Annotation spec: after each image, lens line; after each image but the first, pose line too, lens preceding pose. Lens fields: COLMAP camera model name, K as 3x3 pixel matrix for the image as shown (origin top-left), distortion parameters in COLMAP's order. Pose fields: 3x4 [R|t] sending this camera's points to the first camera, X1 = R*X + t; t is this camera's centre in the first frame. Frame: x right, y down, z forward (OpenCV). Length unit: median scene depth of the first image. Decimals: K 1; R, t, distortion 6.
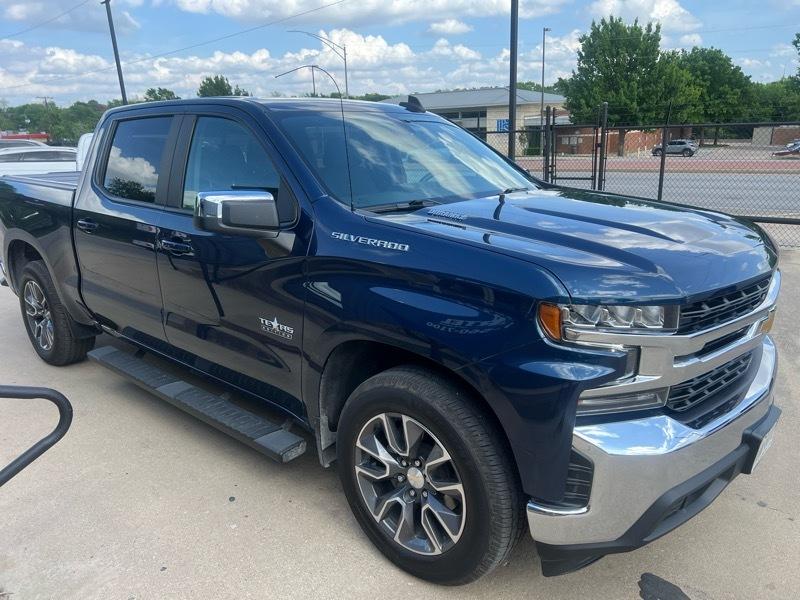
lens RADIAL K [[606.3, 0, 399.0], [0, 606.3, 299.0], [0, 0, 1]] dist [0.055649, -0.061361]
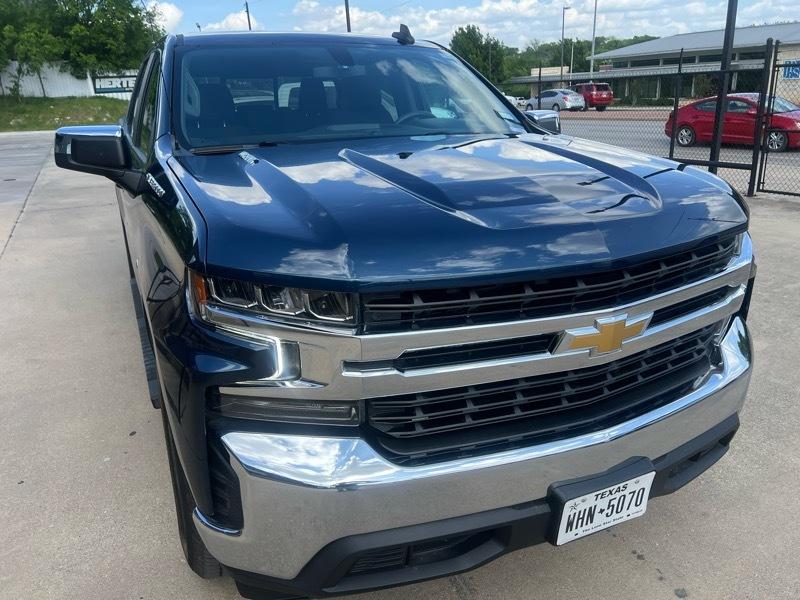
lens RADIAL K [[606.3, 0, 395.5], [0, 606.3, 296.8], [0, 0, 1]] dist [0.055649, -0.061361]
pose [[0.918458, 0.120606, -0.376682, 0.143821], [-0.093555, 0.991594, 0.089376, -0.009958], [0.384295, -0.046848, 0.922021, 0.067142]]
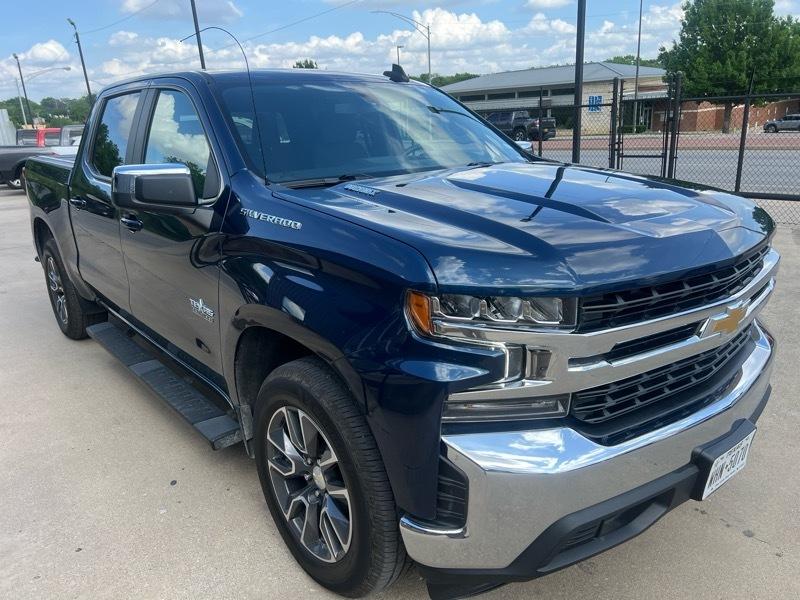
lens RADIAL K [[606.3, 0, 394.8], [0, 606.3, 300.7], [0, 0, 1]] dist [0.055649, -0.061361]
pose [[0.988538, 0.027663, -0.148417, 0.062635], [-0.023157, 0.999219, 0.032007, -0.001119], [0.149187, -0.028203, 0.988407, 0.026979]]
